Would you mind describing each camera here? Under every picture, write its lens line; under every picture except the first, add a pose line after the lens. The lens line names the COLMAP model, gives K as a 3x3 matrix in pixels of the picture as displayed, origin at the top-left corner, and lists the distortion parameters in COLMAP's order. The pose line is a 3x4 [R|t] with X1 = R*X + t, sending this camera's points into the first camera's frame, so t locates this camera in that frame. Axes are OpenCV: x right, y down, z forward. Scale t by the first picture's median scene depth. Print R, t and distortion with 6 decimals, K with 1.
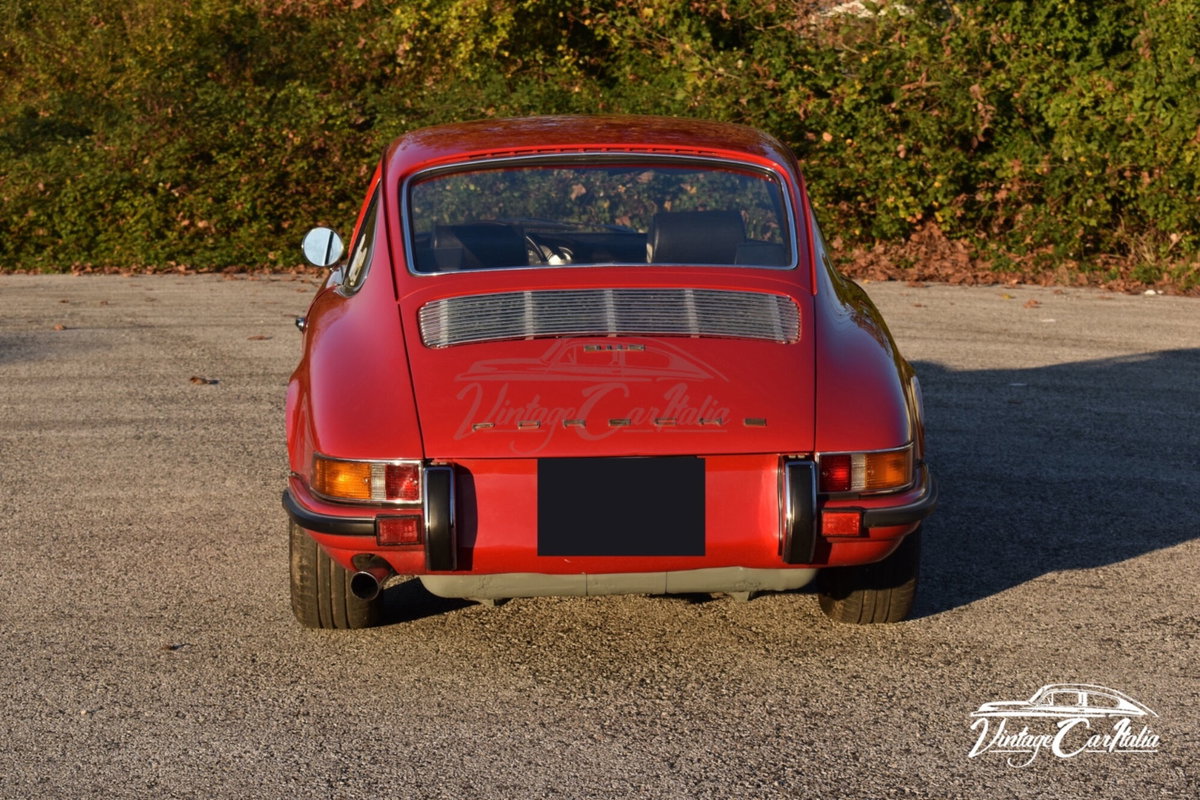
lens RADIAL K [[2596.5, 0, 600.0], [0, 2596.5, 400.0], [0, 0, 1]] dist [0.034807, -0.111438]
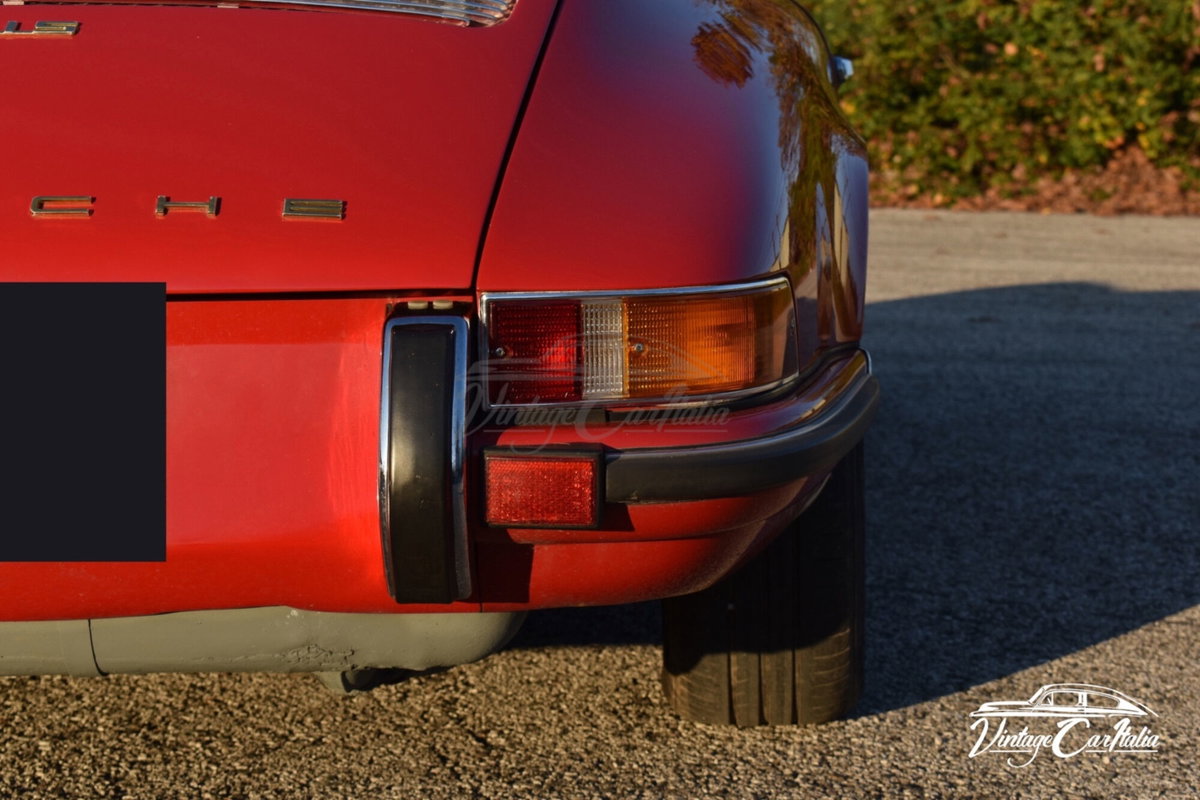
lens RADIAL K [[2596.5, 0, 600.0], [0, 2596.5, 400.0], [0, 0, 1]] dist [0.034807, -0.111438]
pose [[0.995987, 0.004173, -0.089399, 0.032420], [-0.003646, 0.999975, 0.006057, 0.008059], [0.089422, -0.005707, 0.995978, 0.157871]]
